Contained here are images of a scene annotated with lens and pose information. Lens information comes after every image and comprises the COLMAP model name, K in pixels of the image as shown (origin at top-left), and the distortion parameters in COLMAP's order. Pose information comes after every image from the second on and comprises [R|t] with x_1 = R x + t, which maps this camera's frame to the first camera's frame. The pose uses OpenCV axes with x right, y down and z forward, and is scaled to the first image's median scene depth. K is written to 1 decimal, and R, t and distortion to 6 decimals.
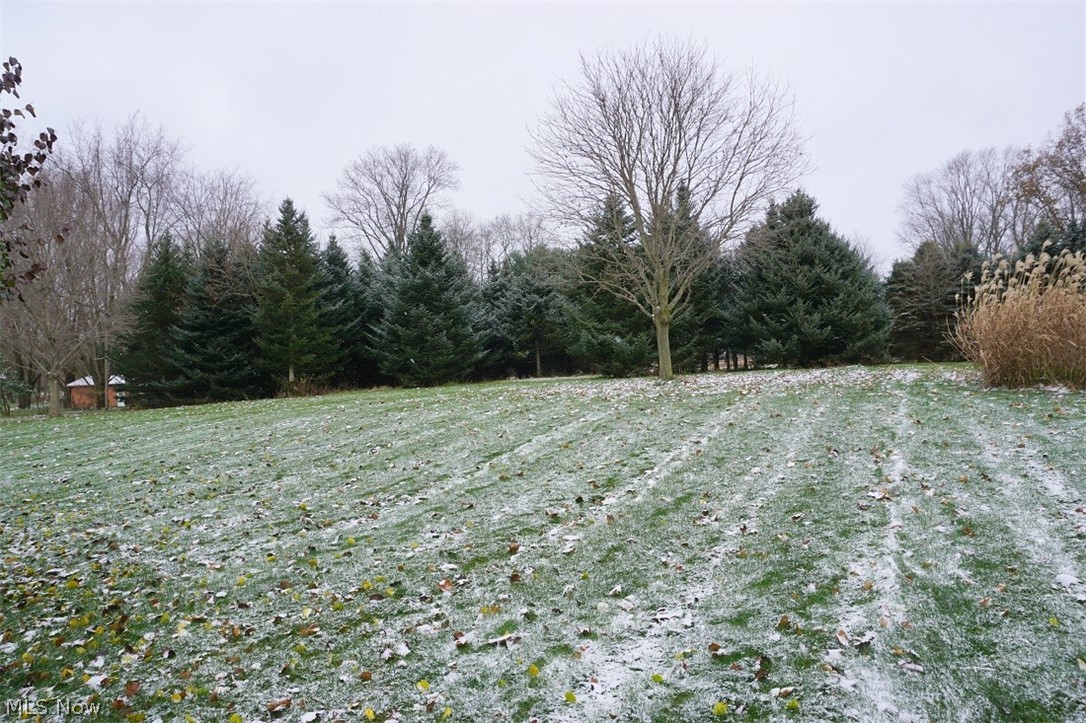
lens RADIAL K [[748.2, 0, 541.4], [0, 748.2, 363.5], [0, 0, 1]] dist [0.003351, 0.001972]
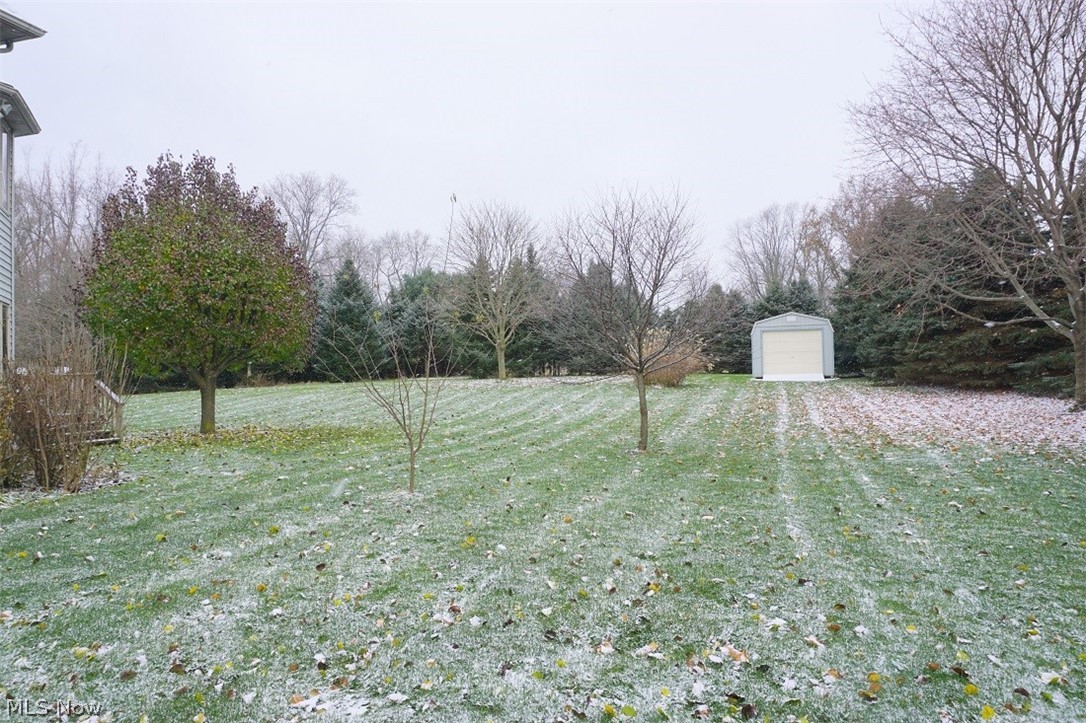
lens RADIAL K [[748.2, 0, 535.9], [0, 748.2, 365.5], [0, 0, 1]] dist [0.003351, 0.001972]
pose [[0.987942, 0.026268, 0.152582, -0.015204], [-0.025998, 0.999655, -0.003767, -0.003816], [-0.152629, -0.000246, 0.988284, -0.375898]]
